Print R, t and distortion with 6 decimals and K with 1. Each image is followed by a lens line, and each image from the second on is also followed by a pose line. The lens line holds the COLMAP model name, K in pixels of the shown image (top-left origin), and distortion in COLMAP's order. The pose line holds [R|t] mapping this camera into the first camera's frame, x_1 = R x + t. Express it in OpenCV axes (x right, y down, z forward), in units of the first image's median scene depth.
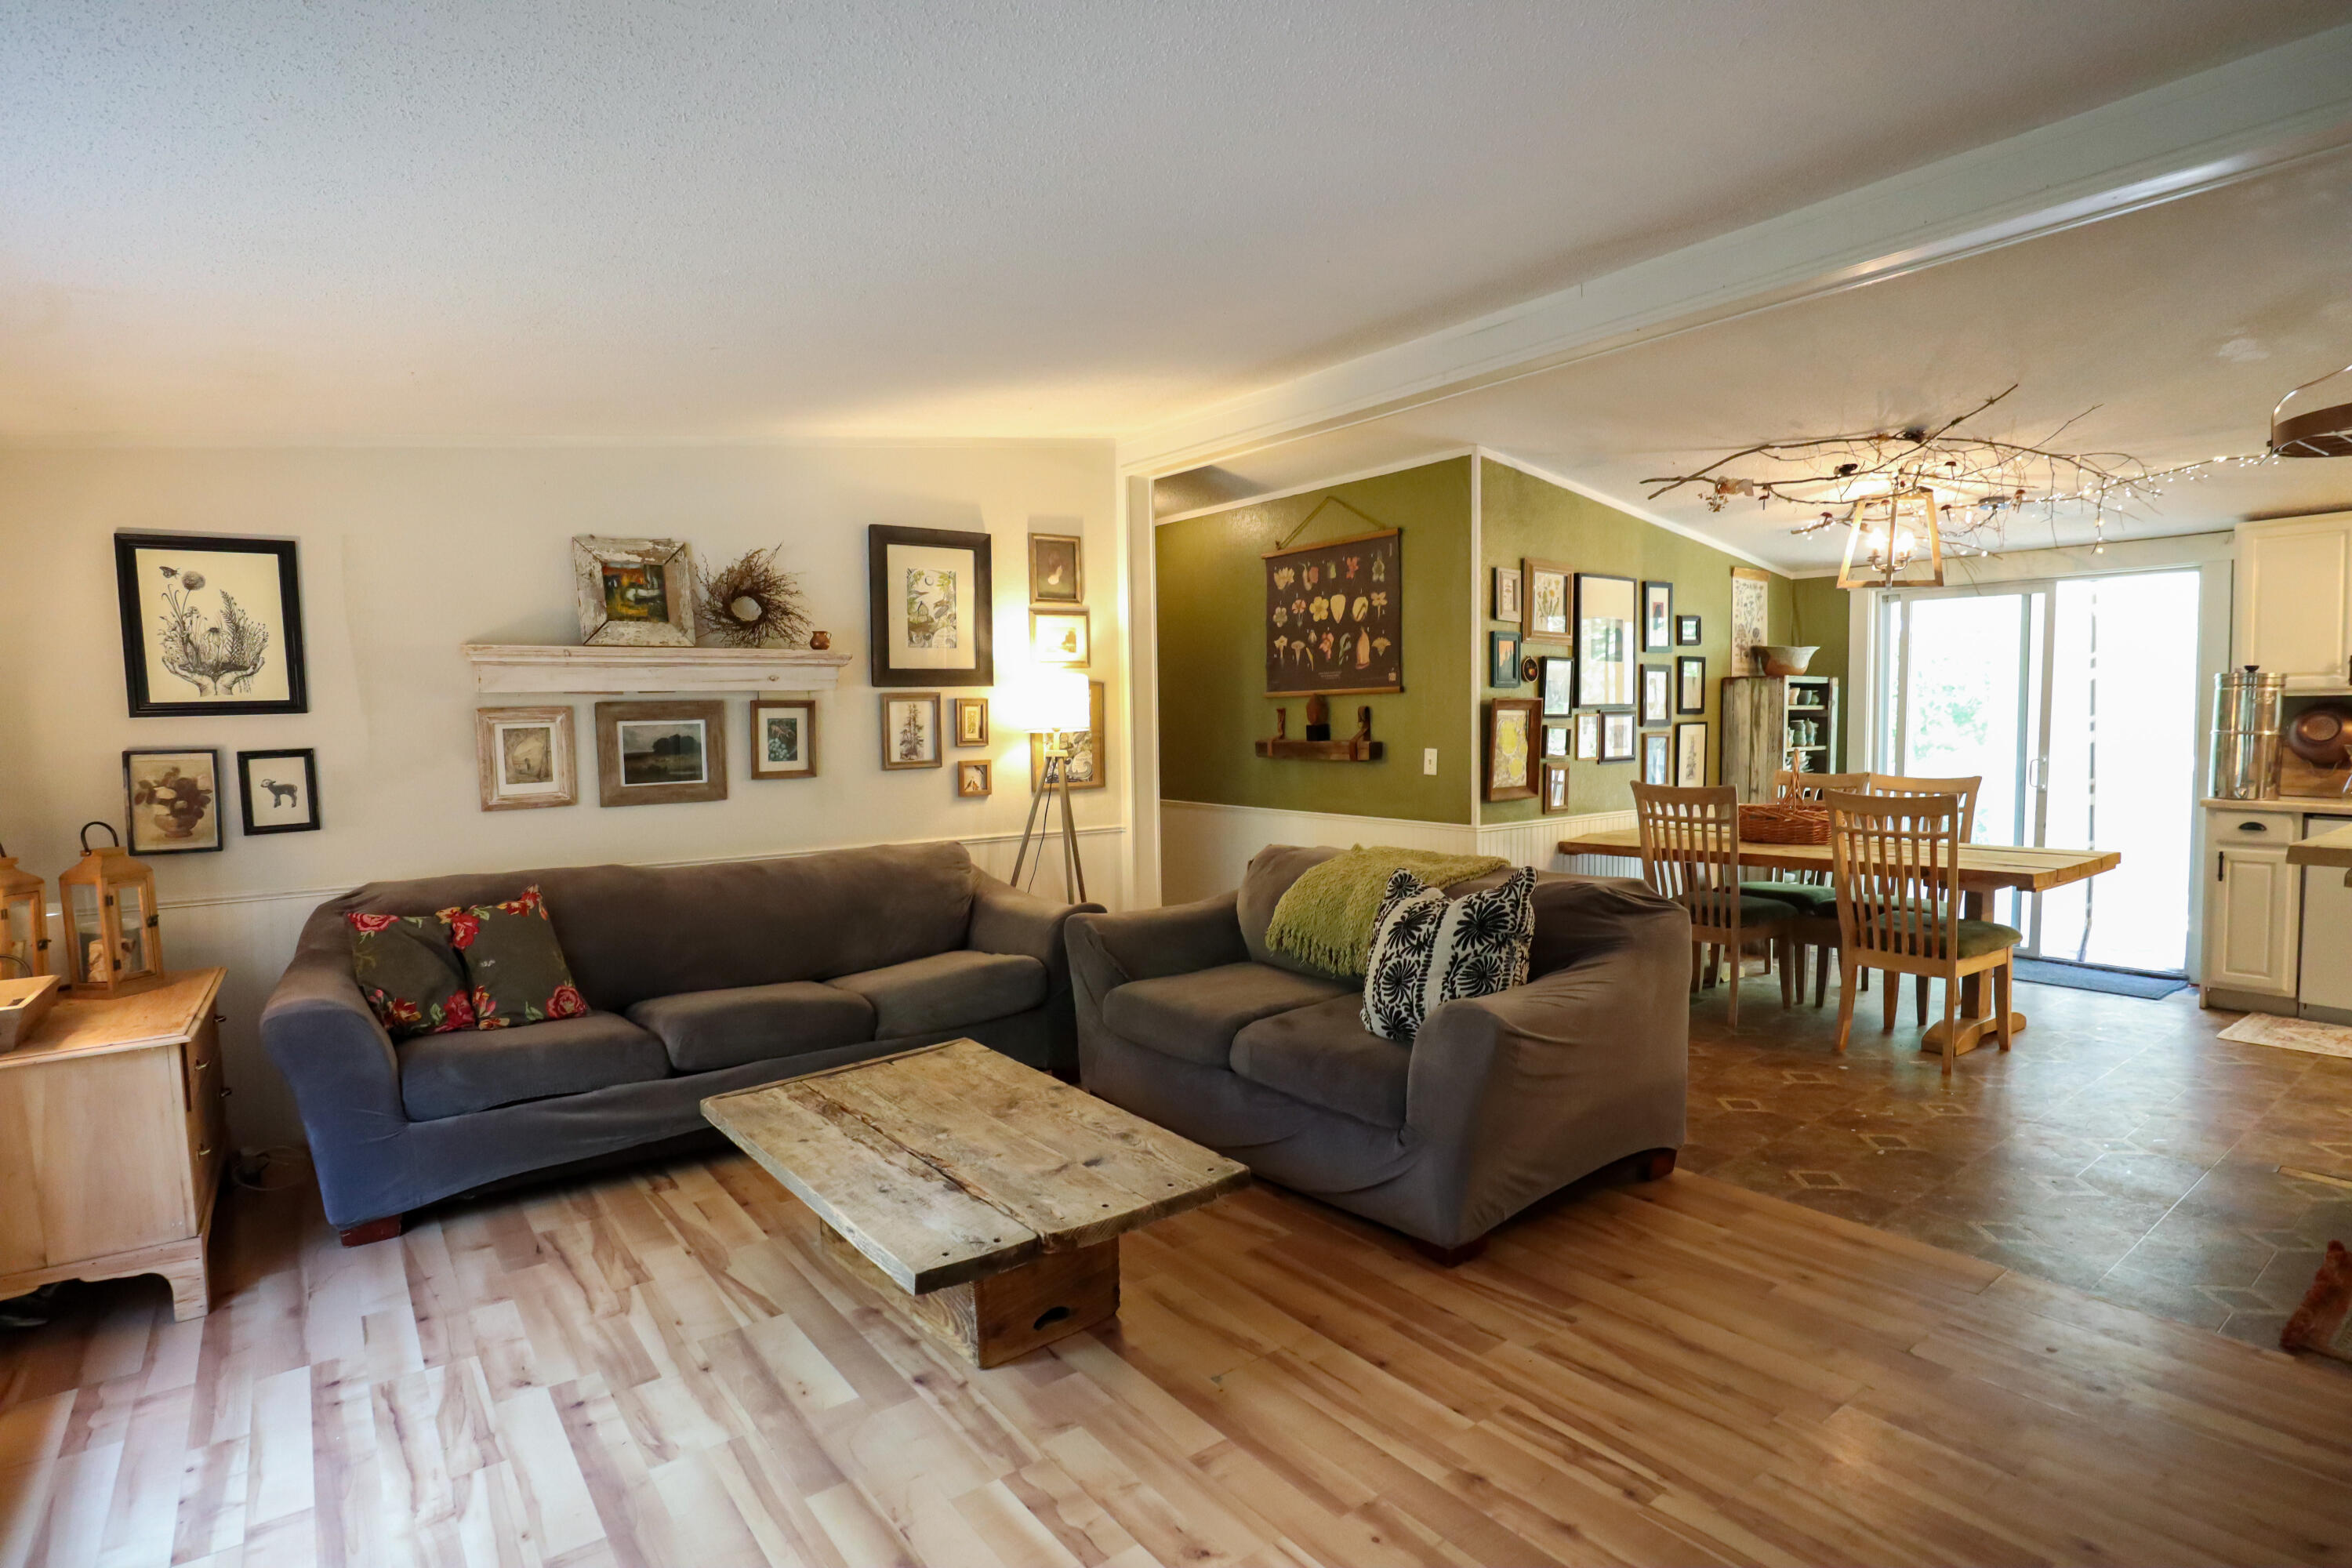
lens RADIAL K [[1194.3, 0, 1185.9], [0, 1194.3, 785.5], [0, 0, 1]] dist [-0.027309, 0.005138]
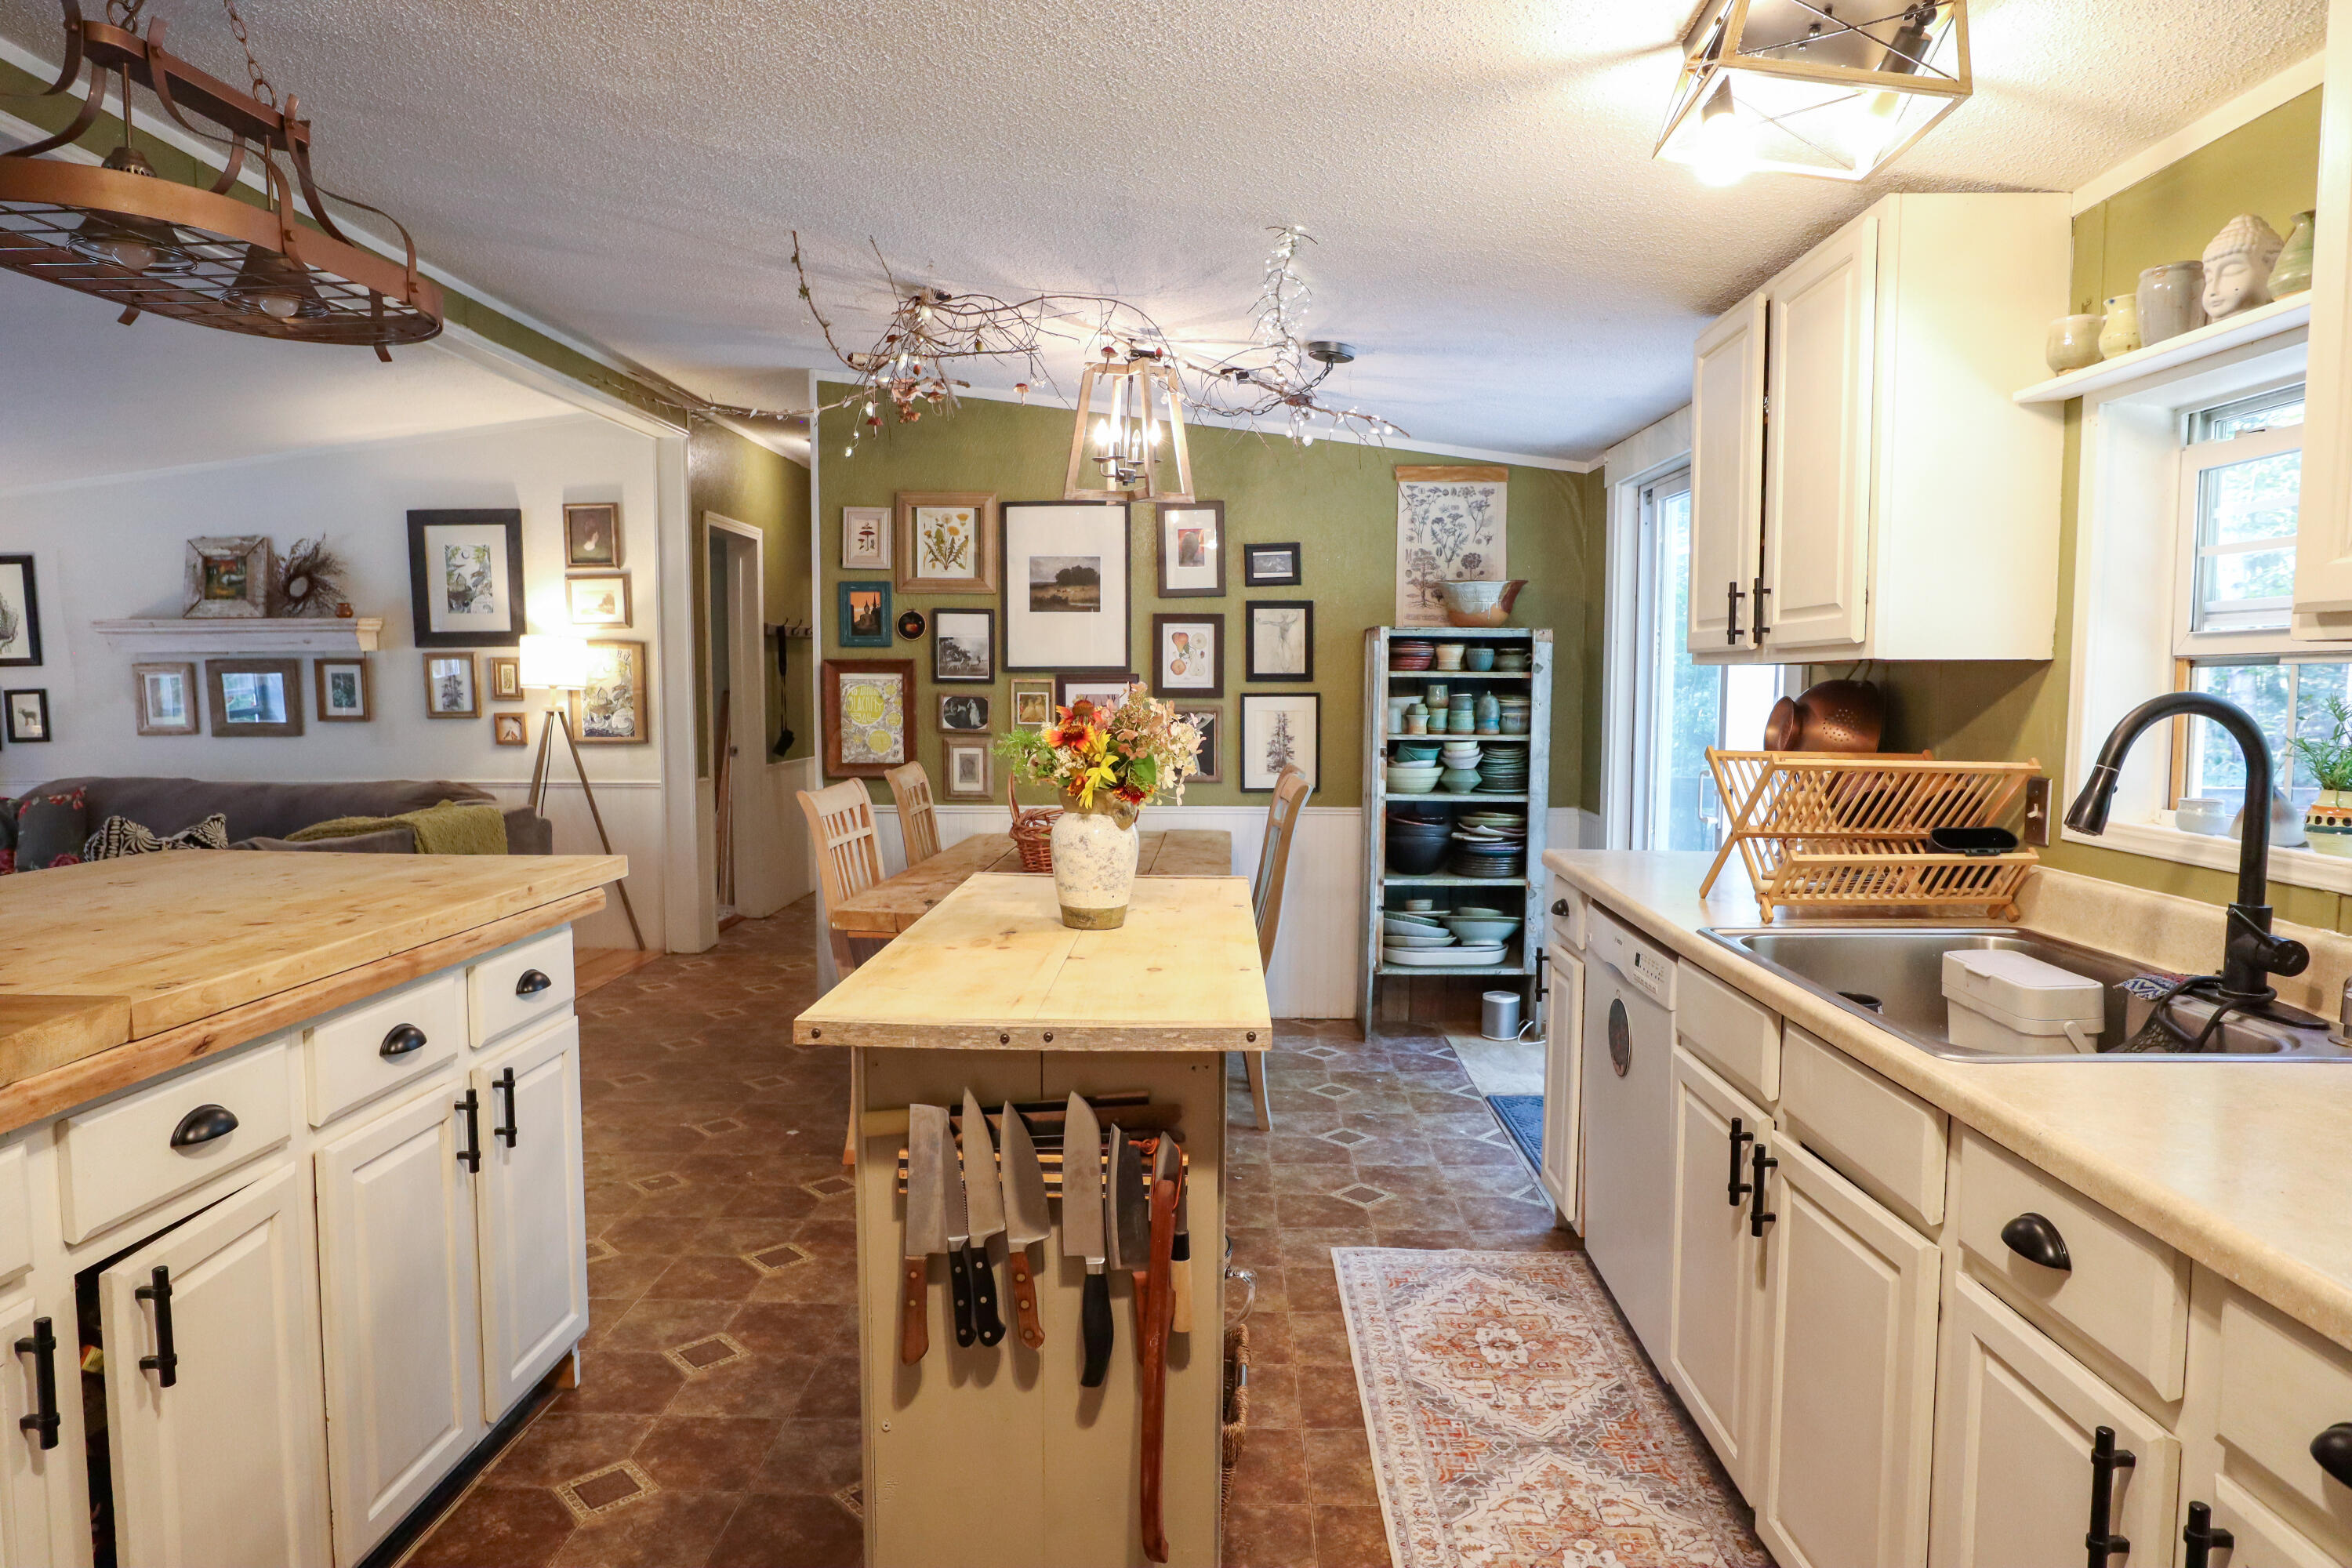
lens RADIAL K [[1421.9, 0, 1166.7], [0, 1421.9, 783.2], [0, 0, 1]] dist [-0.011454, 0.009041]
pose [[0.771035, 0.060780, -0.633885, 1.315227], [-0.047223, 0.998151, 0.038268, -0.040602], [0.635039, 0.000428, 0.772480, 0.417819]]
